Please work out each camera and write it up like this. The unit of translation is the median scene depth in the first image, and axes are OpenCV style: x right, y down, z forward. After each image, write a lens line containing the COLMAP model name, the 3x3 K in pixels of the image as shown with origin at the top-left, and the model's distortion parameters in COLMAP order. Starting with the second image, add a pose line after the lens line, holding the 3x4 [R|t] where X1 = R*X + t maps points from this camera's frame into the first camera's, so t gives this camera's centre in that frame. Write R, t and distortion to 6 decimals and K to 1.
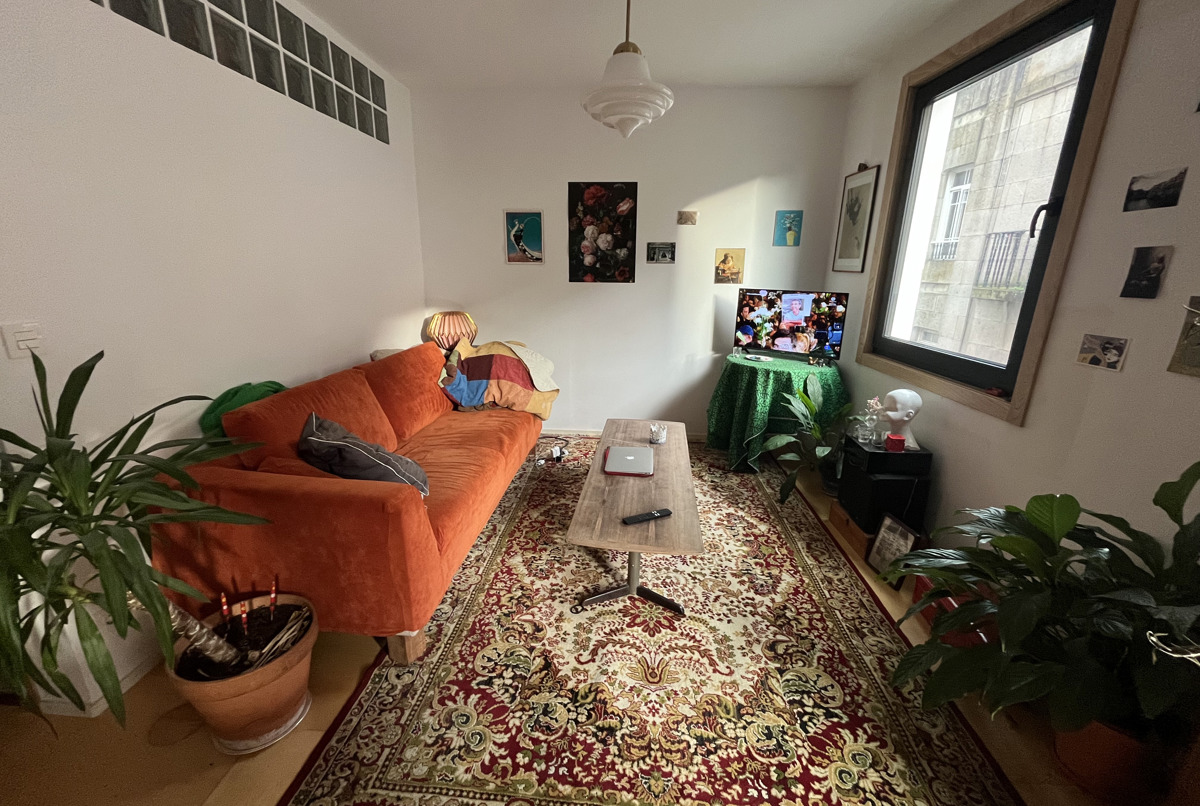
lens RADIAL K [[482.6, 0, 600.0], [0, 482.6, 403.0], [0, 0, 1]] dist [-0.001277, -0.000141]
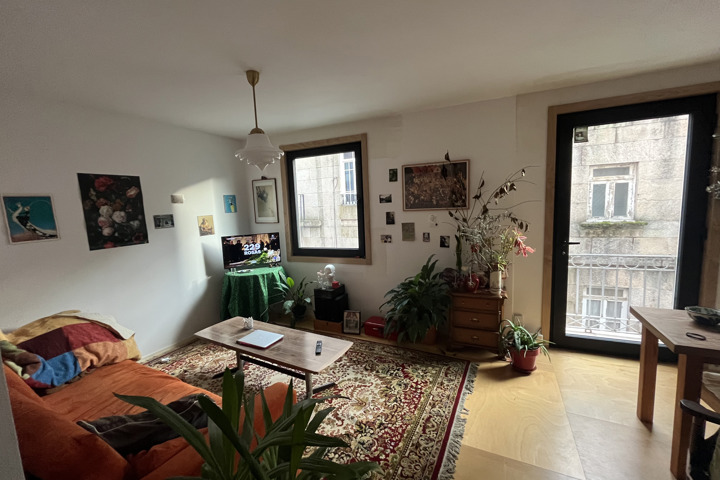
lens RADIAL K [[286.4, 0, 360.0], [0, 286.4, 240.0], [0, 0, 1]] dist [-0.000052, -0.000108]
pose [[0.392241, -0.142692, 0.908728, -0.539433], [0.302780, 0.952872, 0.018933, -0.103758], [-0.868603, 0.267719, 0.416960, 0.131970]]
